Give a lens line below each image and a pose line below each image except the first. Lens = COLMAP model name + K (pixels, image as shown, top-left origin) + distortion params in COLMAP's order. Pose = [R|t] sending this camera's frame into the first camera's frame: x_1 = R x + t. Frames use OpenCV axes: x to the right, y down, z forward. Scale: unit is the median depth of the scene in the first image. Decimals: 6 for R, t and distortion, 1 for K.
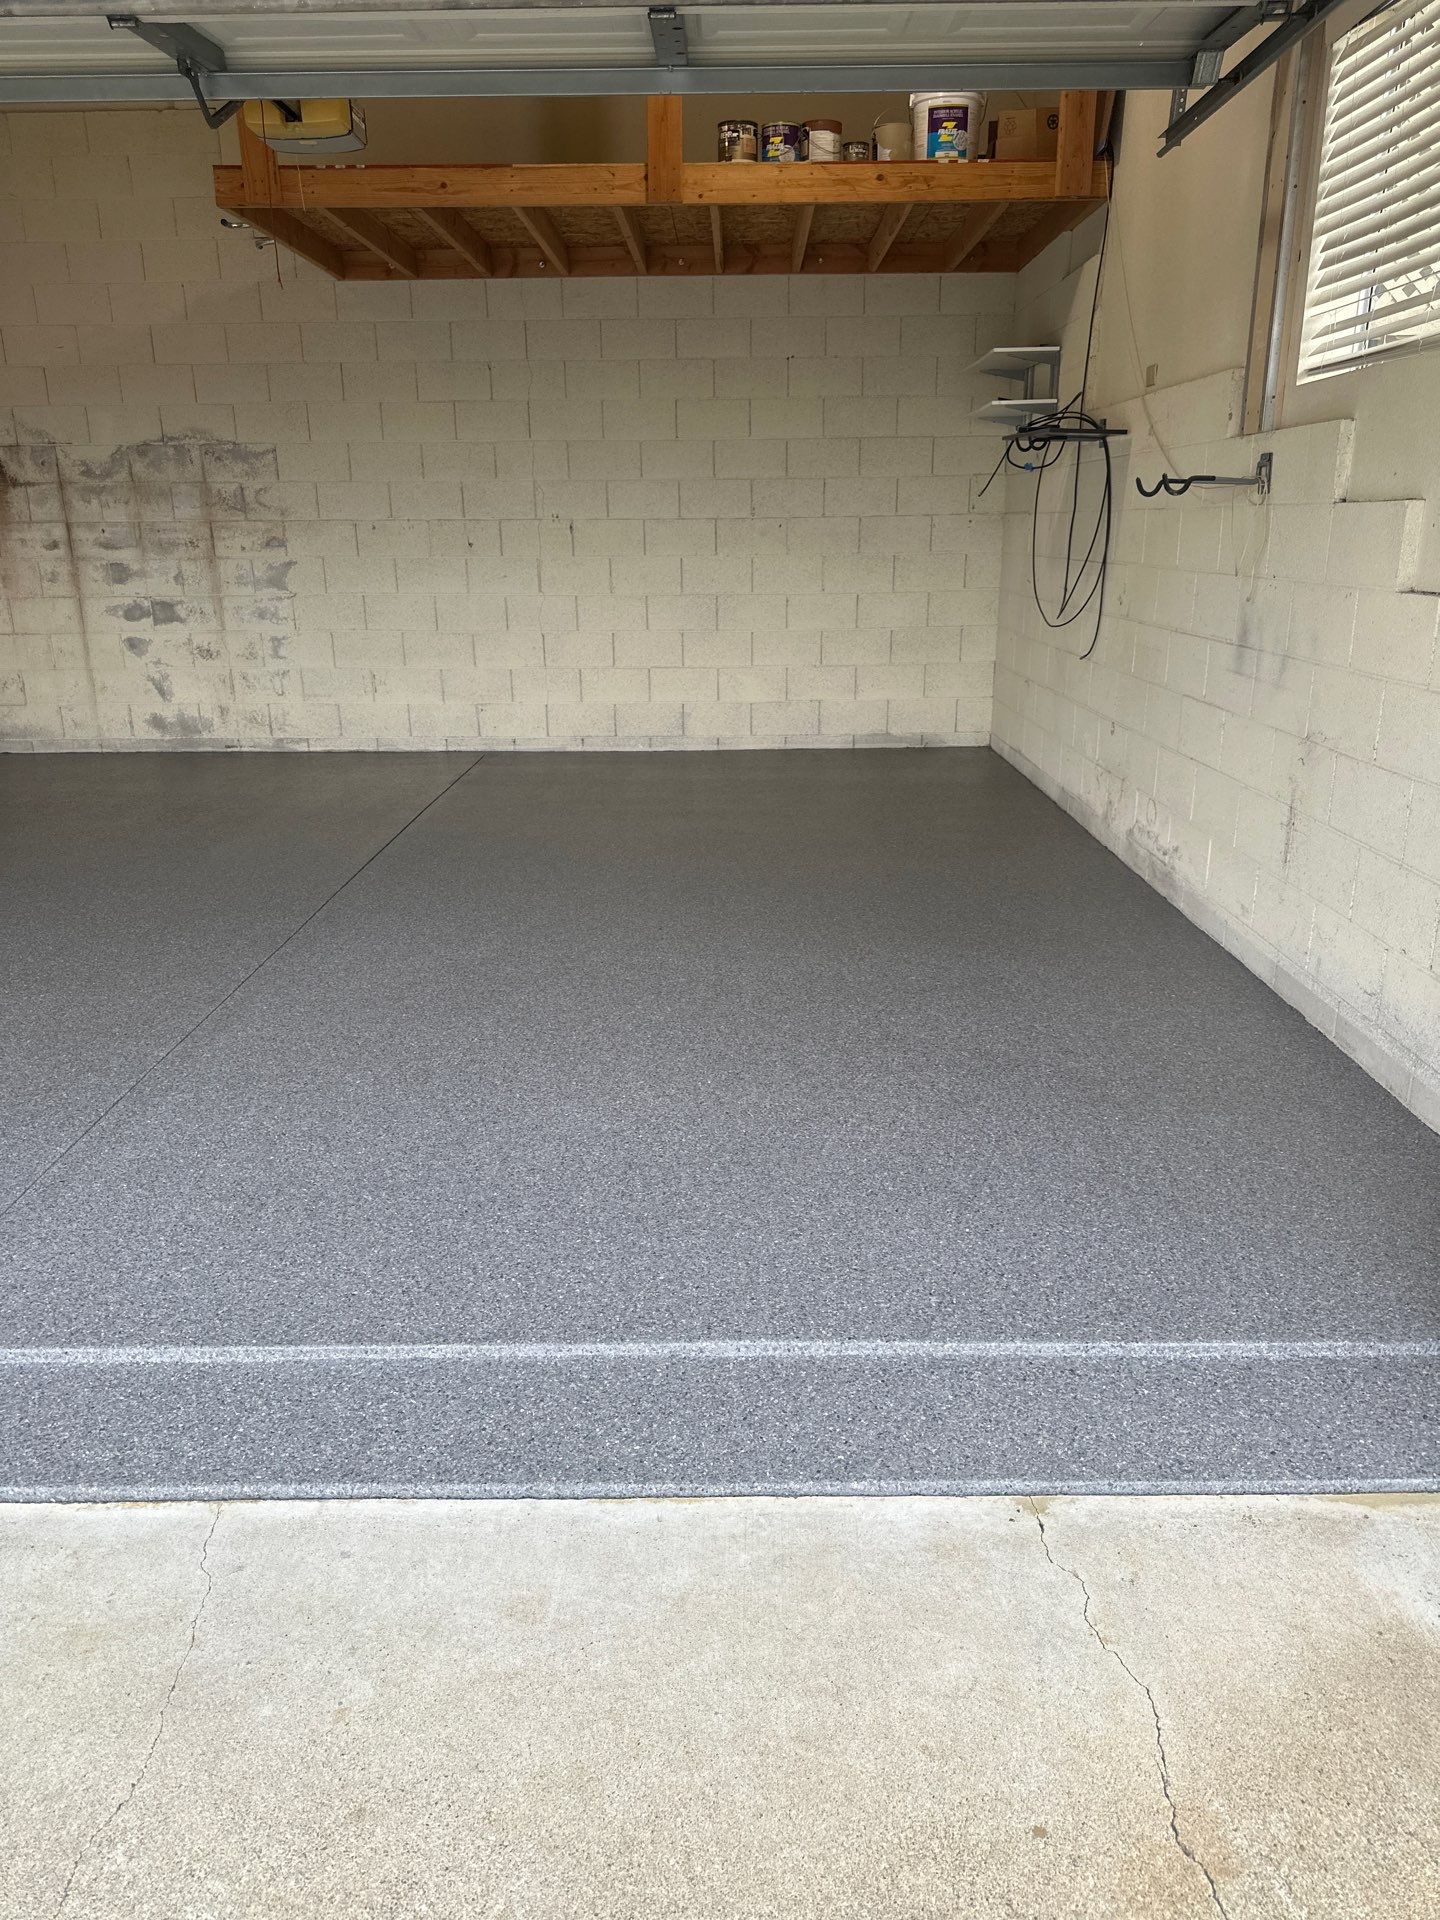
lens RADIAL K [[1341.3, 0, 726.0], [0, 1341.3, 963.4], [0, 0, 1]] dist [0.067149, -0.102489]
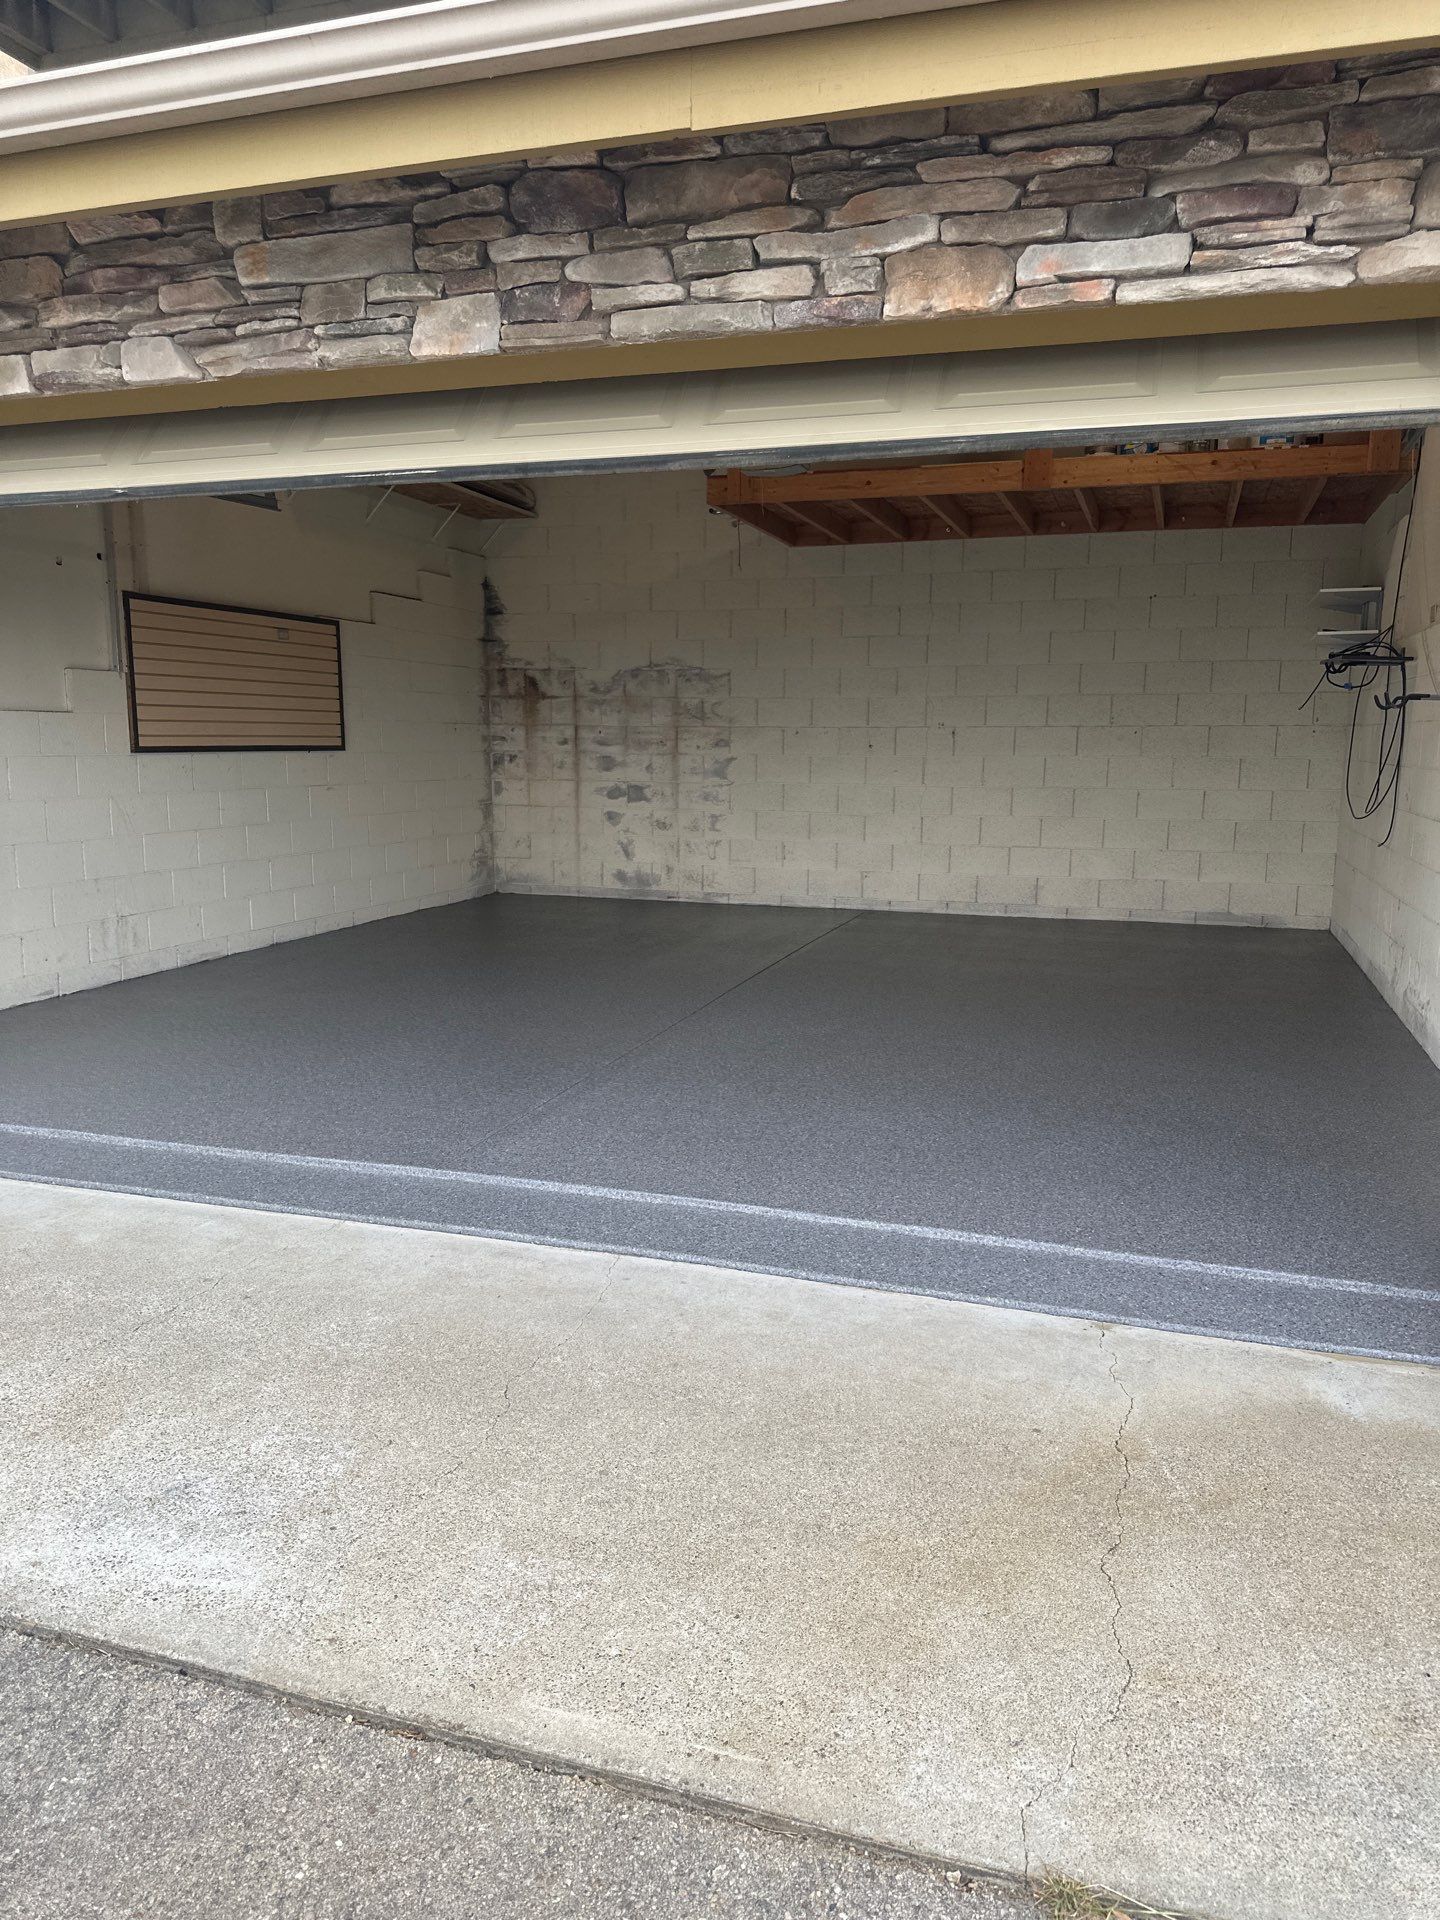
lens RADIAL K [[1325.6, 0, 734.3], [0, 1325.6, 967.6], [0, 0, 1]] dist [0.191612, -0.403199]
pose [[0.953951, 0.067214, -0.292335, 0.064507], [-0.108389, 0.985963, -0.127002, 0.061105], [0.279696, 0.152840, 0.947845, -0.169848]]
